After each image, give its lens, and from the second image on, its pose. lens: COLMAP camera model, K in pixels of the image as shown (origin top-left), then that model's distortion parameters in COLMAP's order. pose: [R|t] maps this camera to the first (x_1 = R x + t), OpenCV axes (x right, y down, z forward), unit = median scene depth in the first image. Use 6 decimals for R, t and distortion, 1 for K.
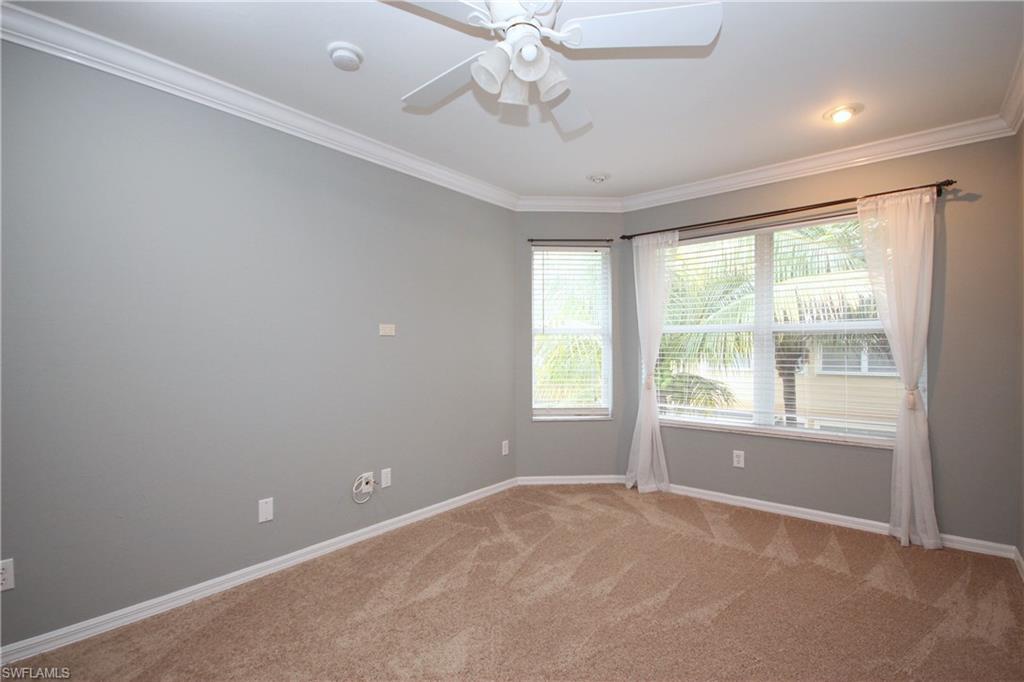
lens RADIAL K [[473.0, 0, 516.3], [0, 473.0, 340.3], [0, 0, 1]] dist [-0.005088, -0.002889]
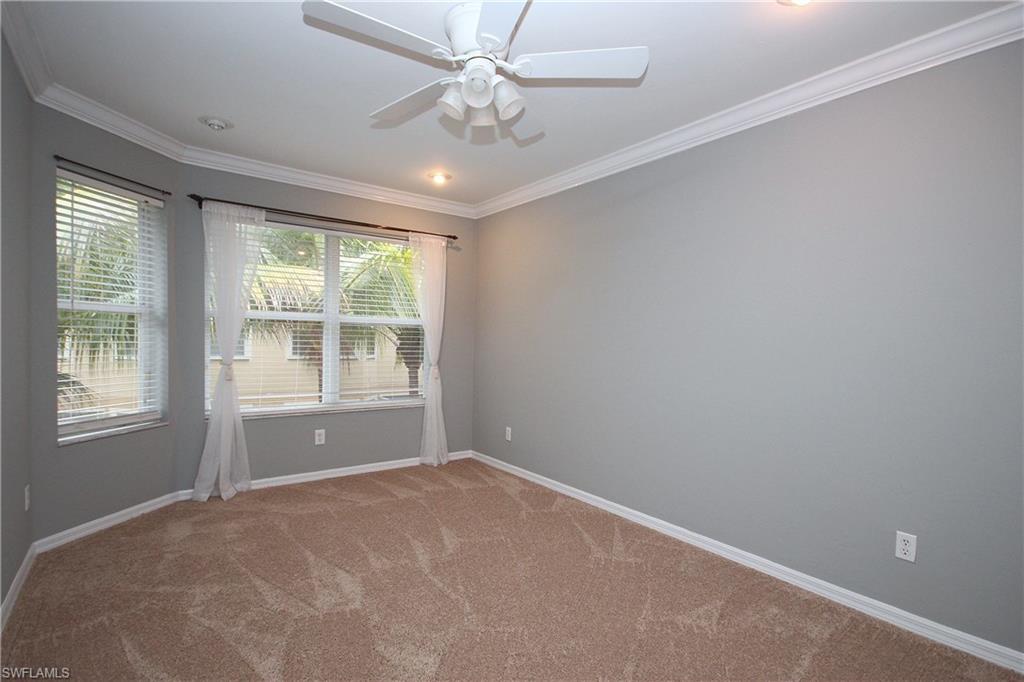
lens RADIAL K [[473.0, 0, 518.0], [0, 473.0, 341.2], [0, 0, 1]] dist [-0.005088, -0.002889]
pose [[0.246056, 0.005994, 0.969237, -0.477980], [-0.034290, 0.999409, 0.002524, 0.009915], [-0.968649, -0.033856, 0.246116, 0.290423]]
